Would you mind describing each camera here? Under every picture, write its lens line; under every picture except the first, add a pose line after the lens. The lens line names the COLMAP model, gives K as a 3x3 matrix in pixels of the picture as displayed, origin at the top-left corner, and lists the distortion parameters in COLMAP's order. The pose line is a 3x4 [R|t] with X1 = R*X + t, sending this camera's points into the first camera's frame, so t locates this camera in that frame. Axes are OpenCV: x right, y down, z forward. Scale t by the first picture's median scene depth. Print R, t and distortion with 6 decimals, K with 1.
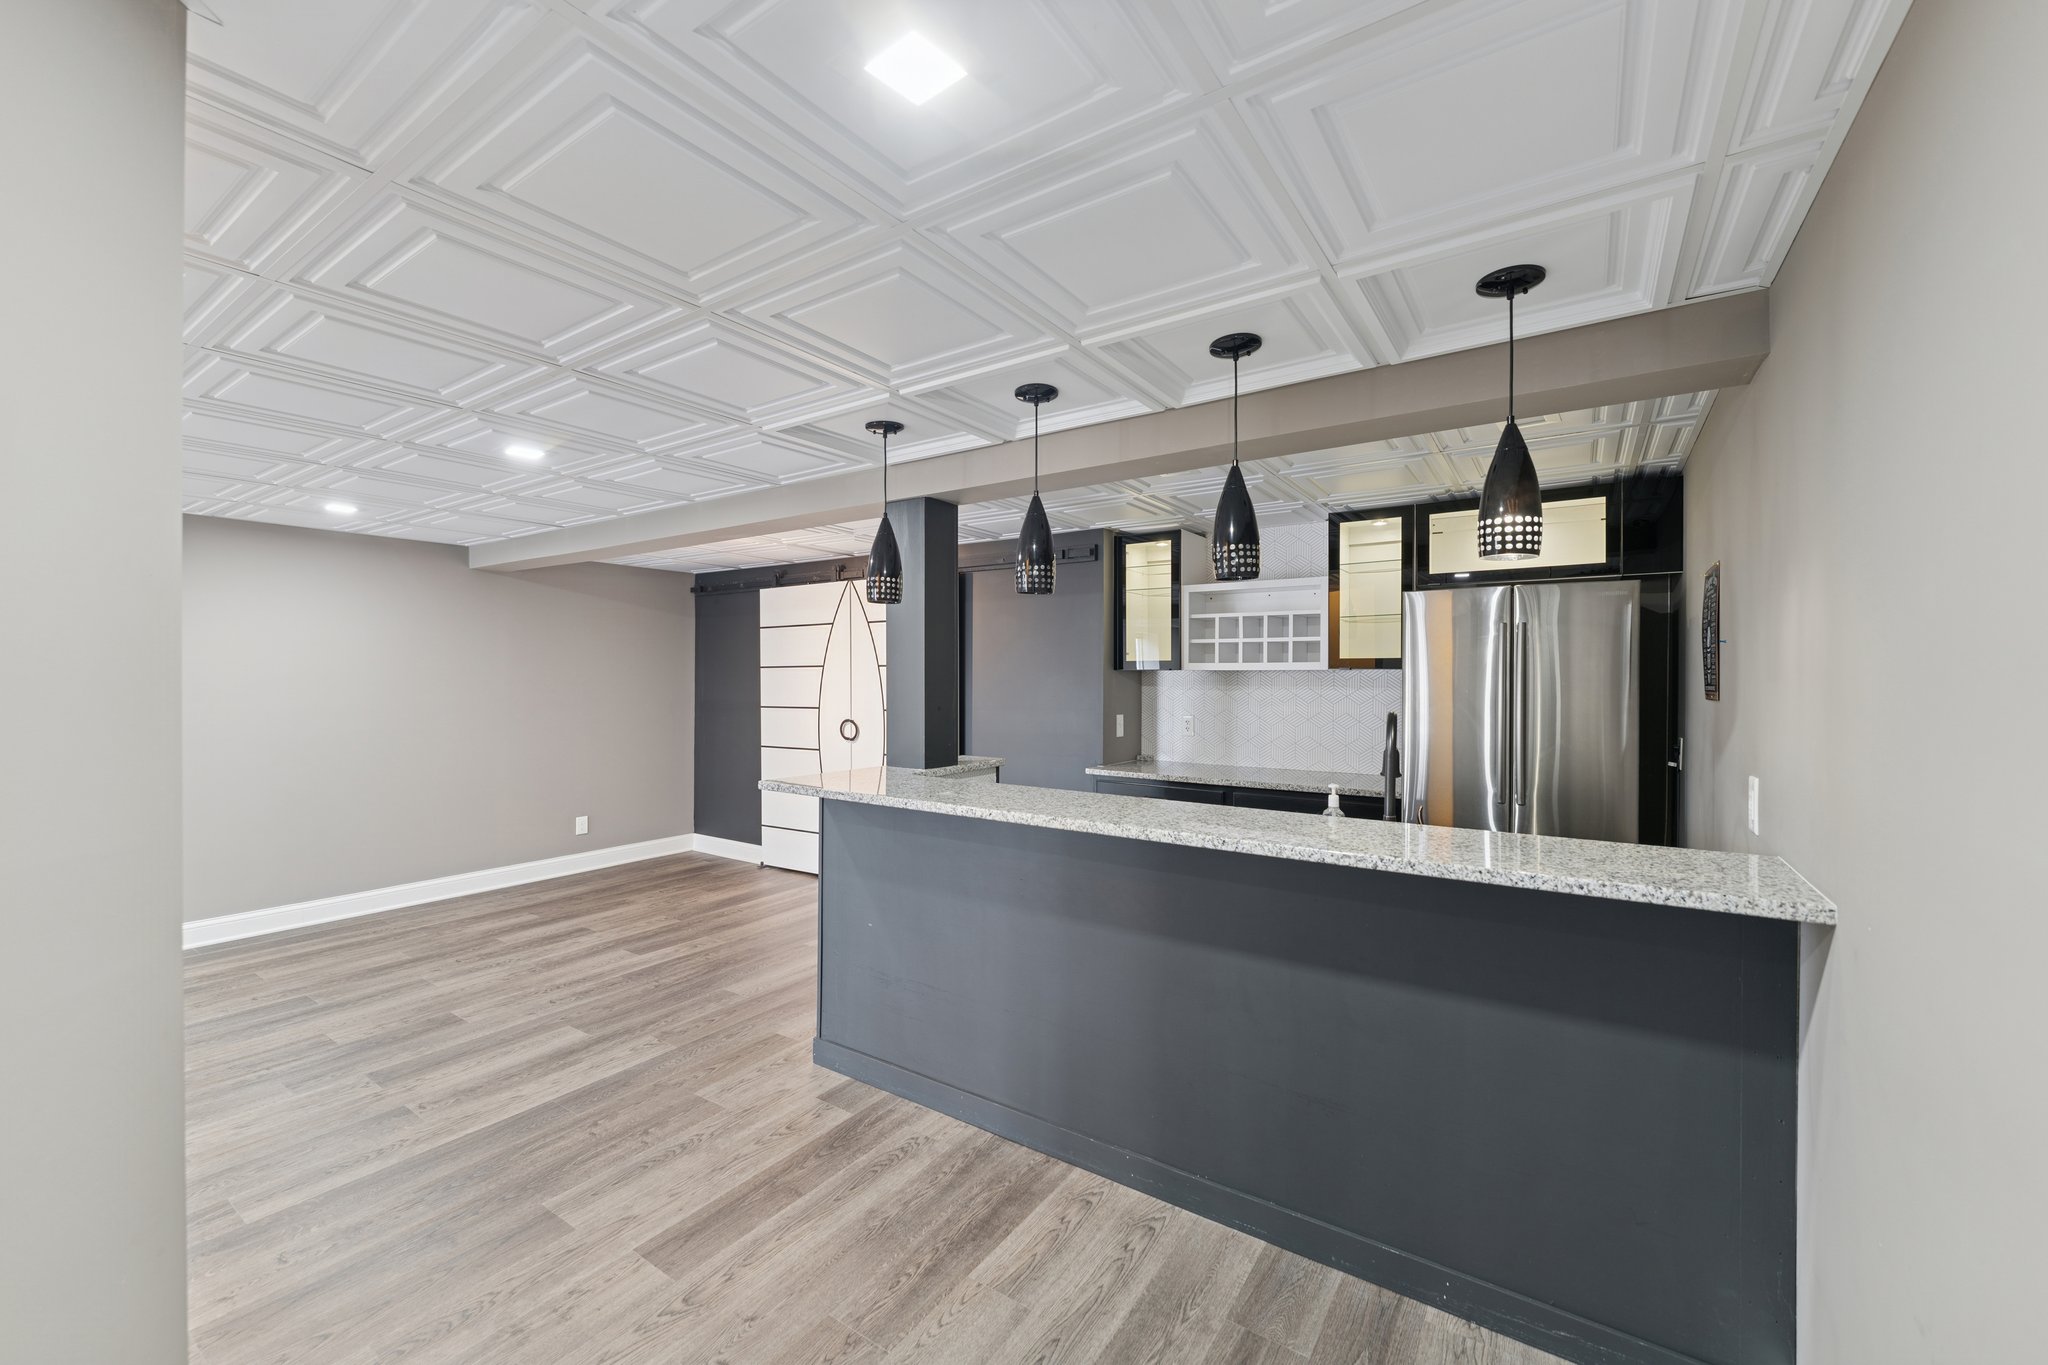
lens RADIAL K [[824.3, 0, 1026.1], [0, 824.3, 685.2], [0, 0, 1]] dist [0.001573, -0.000035]
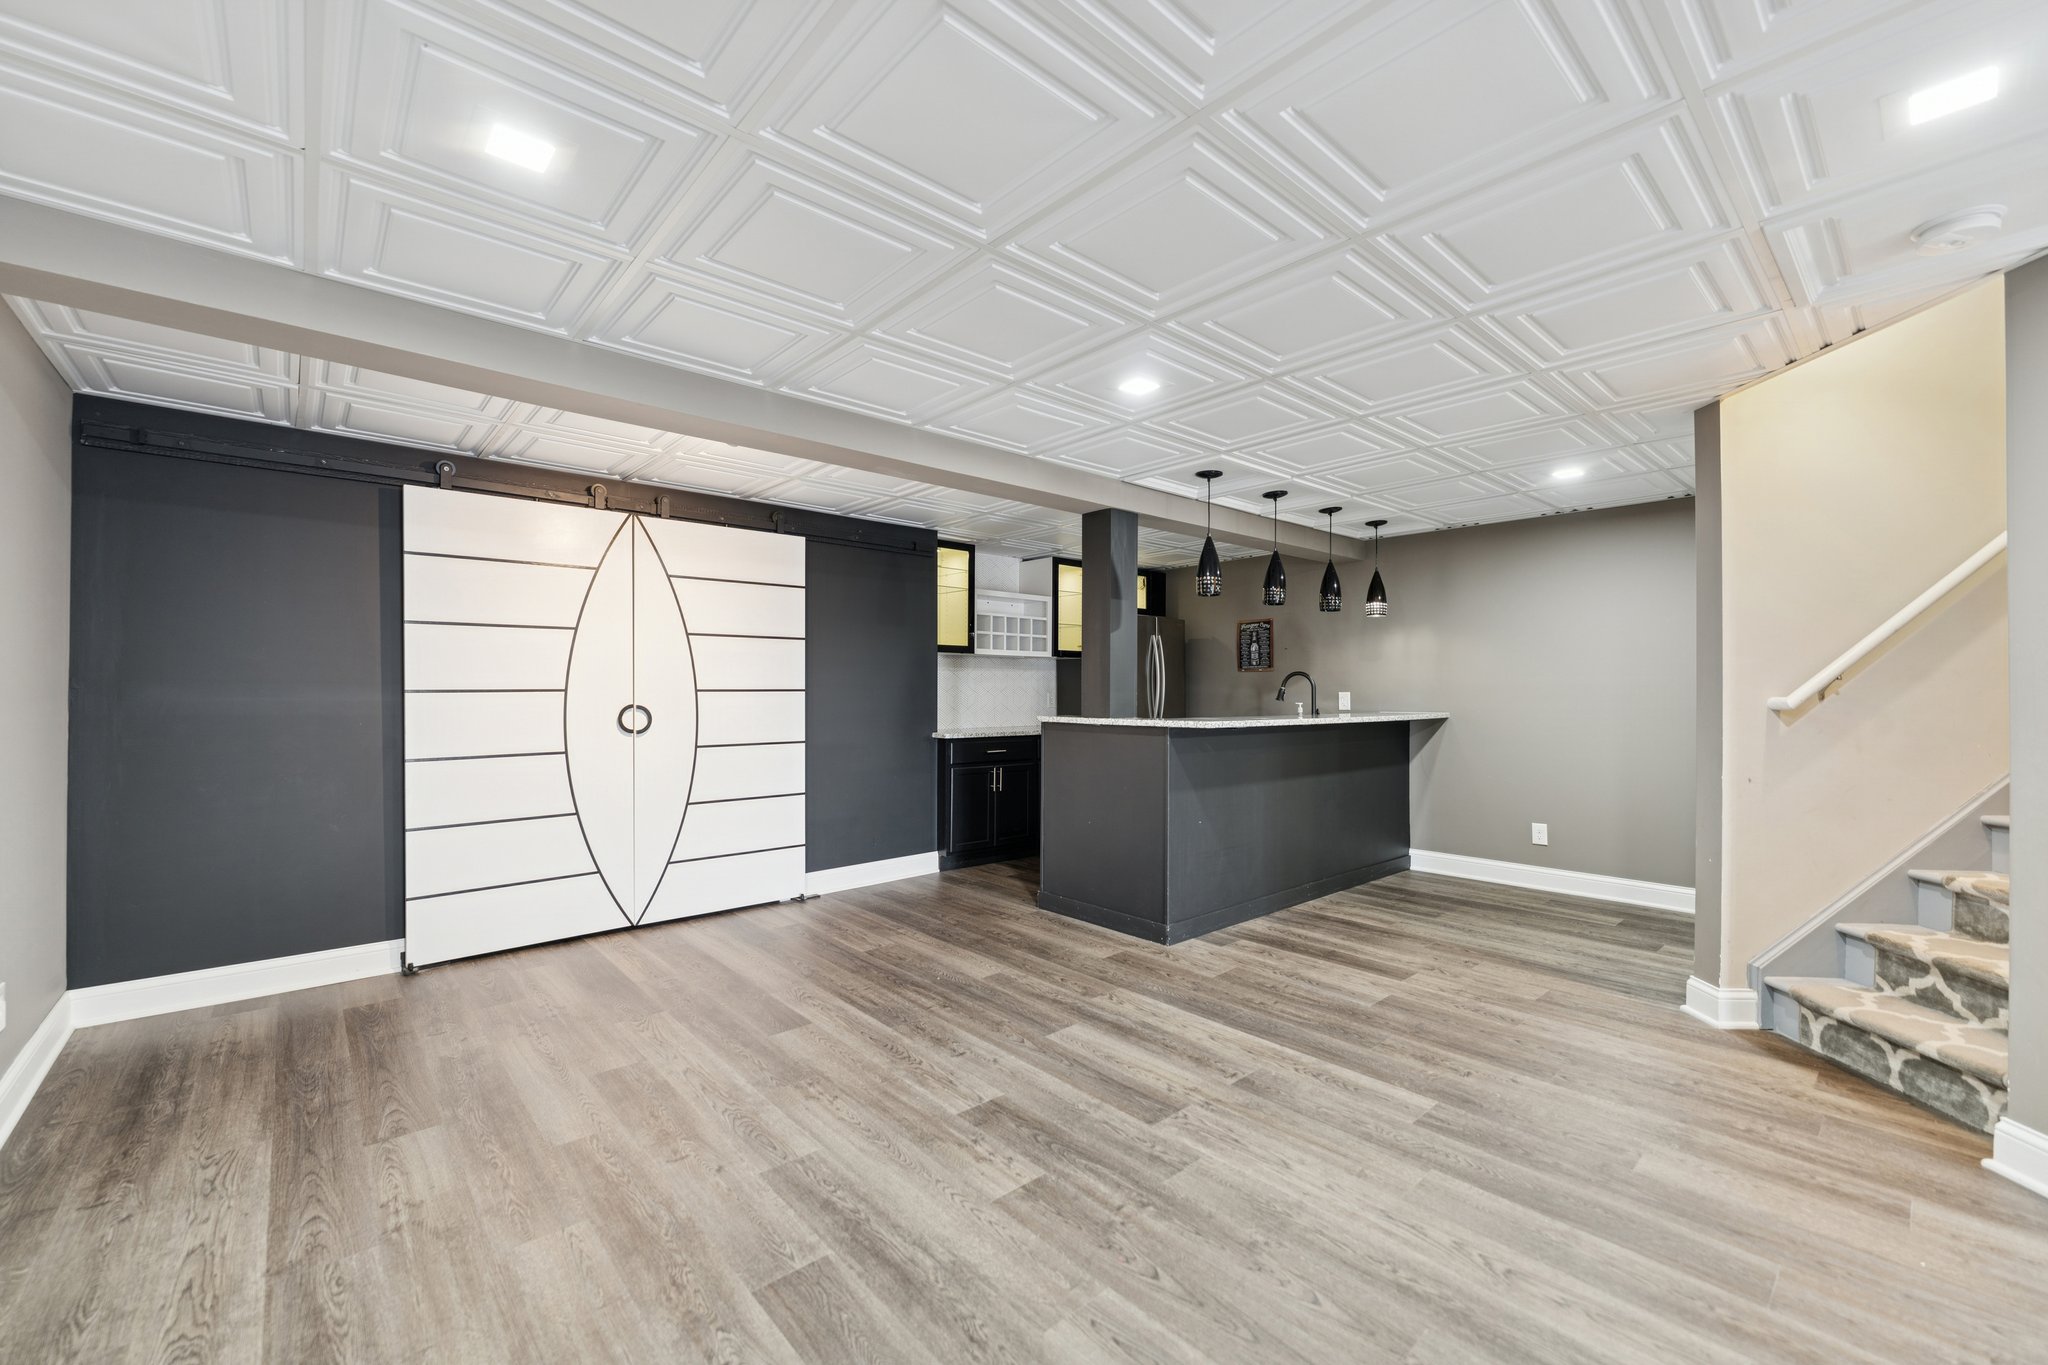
lens RADIAL K [[824.3, 0, 1022.0], [0, 824.3, 688.0], [0, 0, 1]] dist [0.001573, -0.000035]
pose [[0.242099, 0.001434, 0.970251, -1.440329], [0.011499, 0.999924, -0.004347, 0.057750], [-0.970183, 0.012210, 0.242064, 0.842780]]
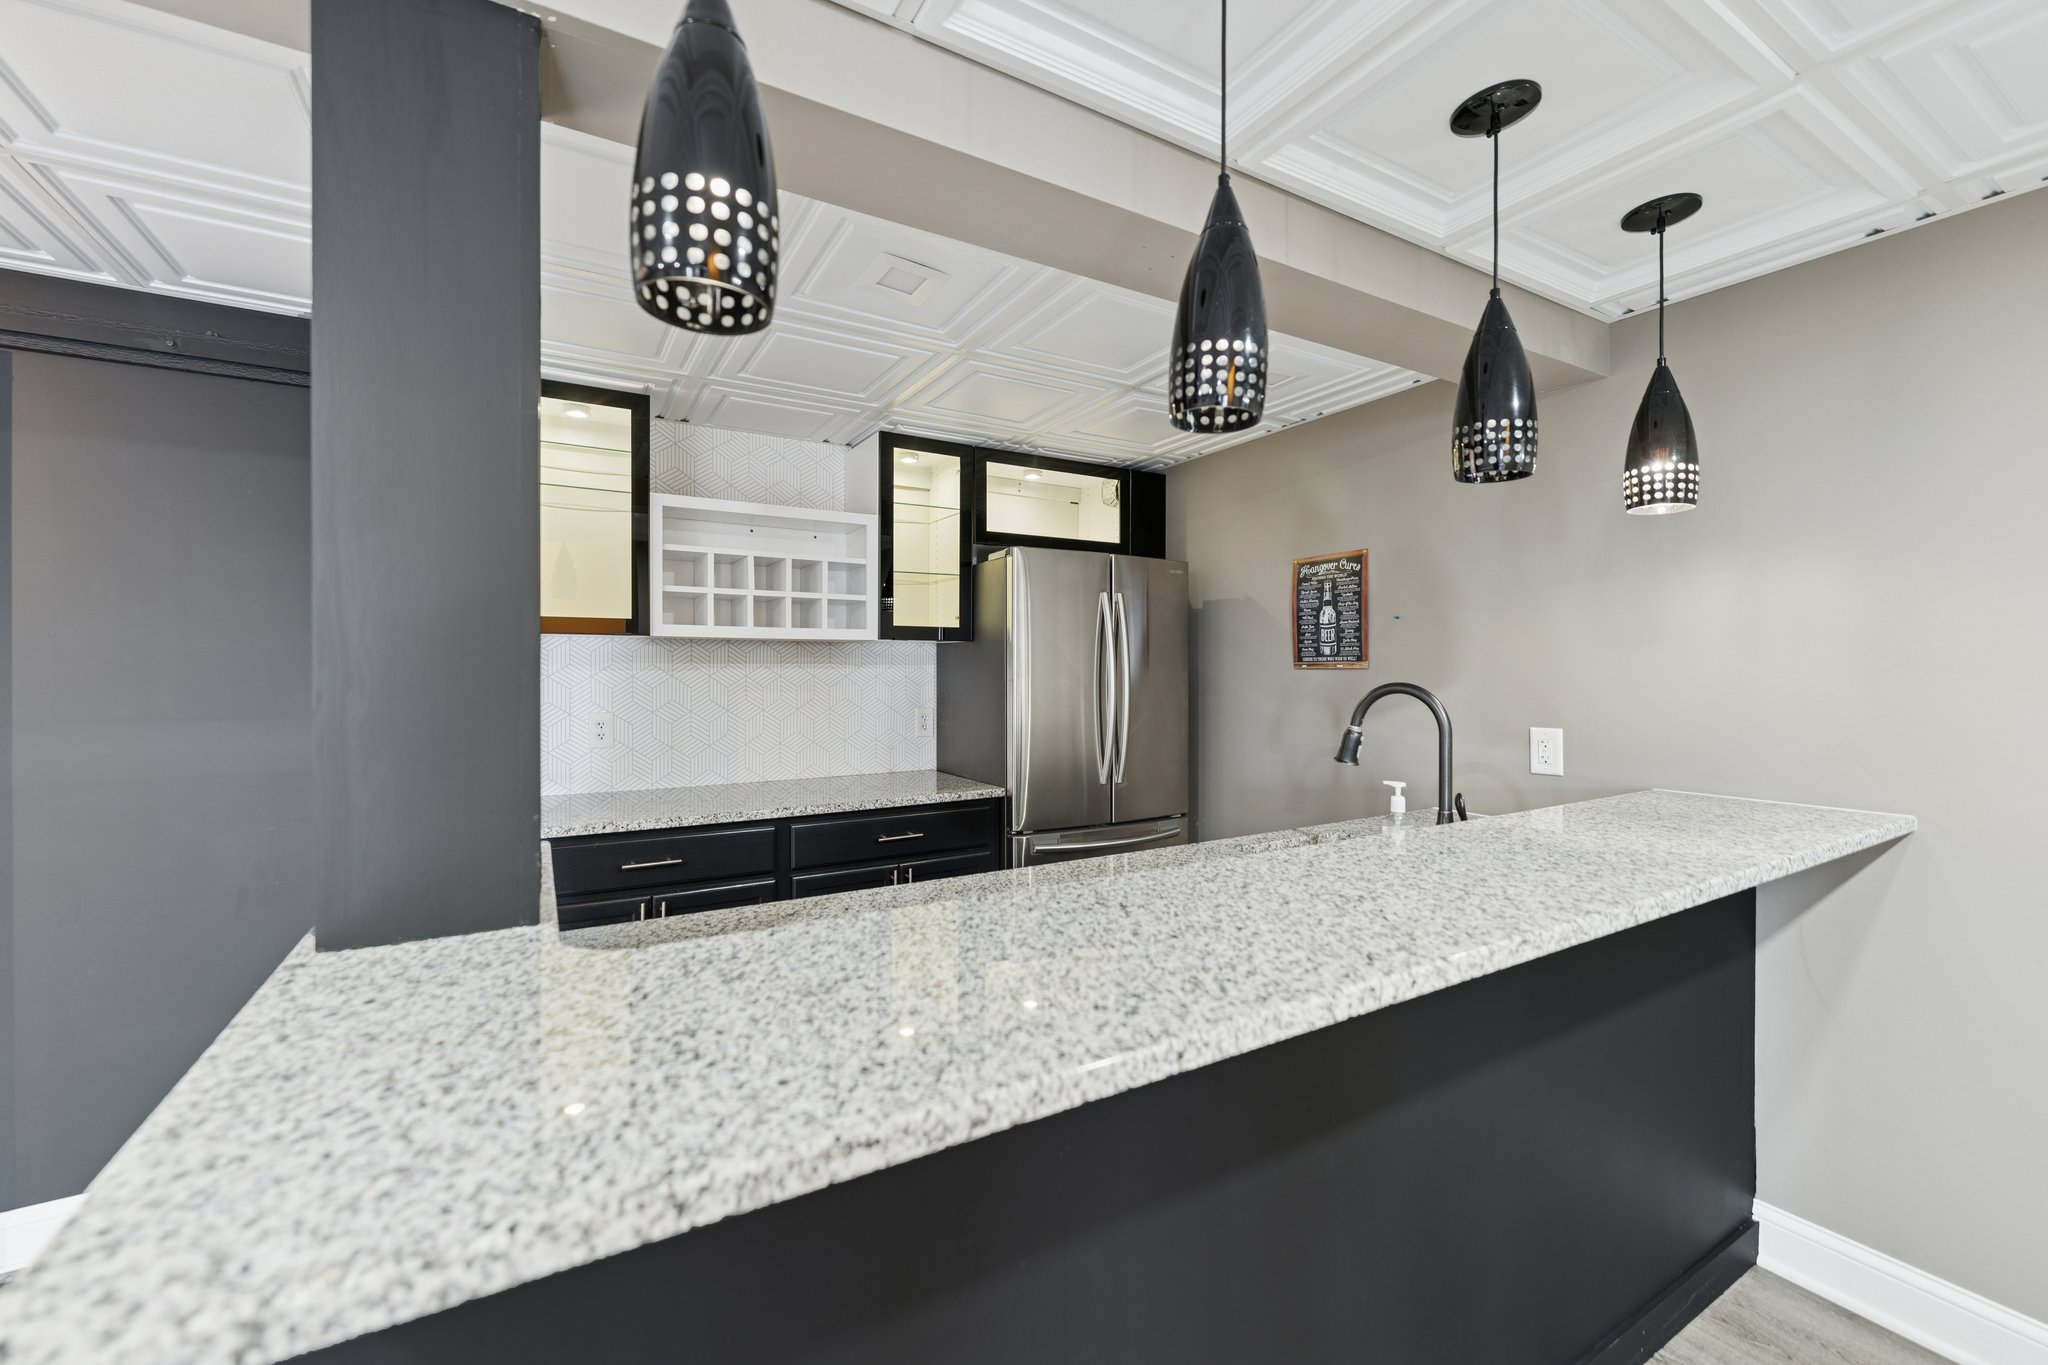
lens RADIAL K [[824.3, 0, 1019.7], [0, 824.3, 676.0], [0, 0, 1]] dist [0.001573, -0.000035]
pose [[0.429582, -0.010667, 0.902965, -0.320833], [0.011587, 0.999913, 0.006300, 0.013553], [-0.902954, 0.007756, 0.429668, 0.695896]]
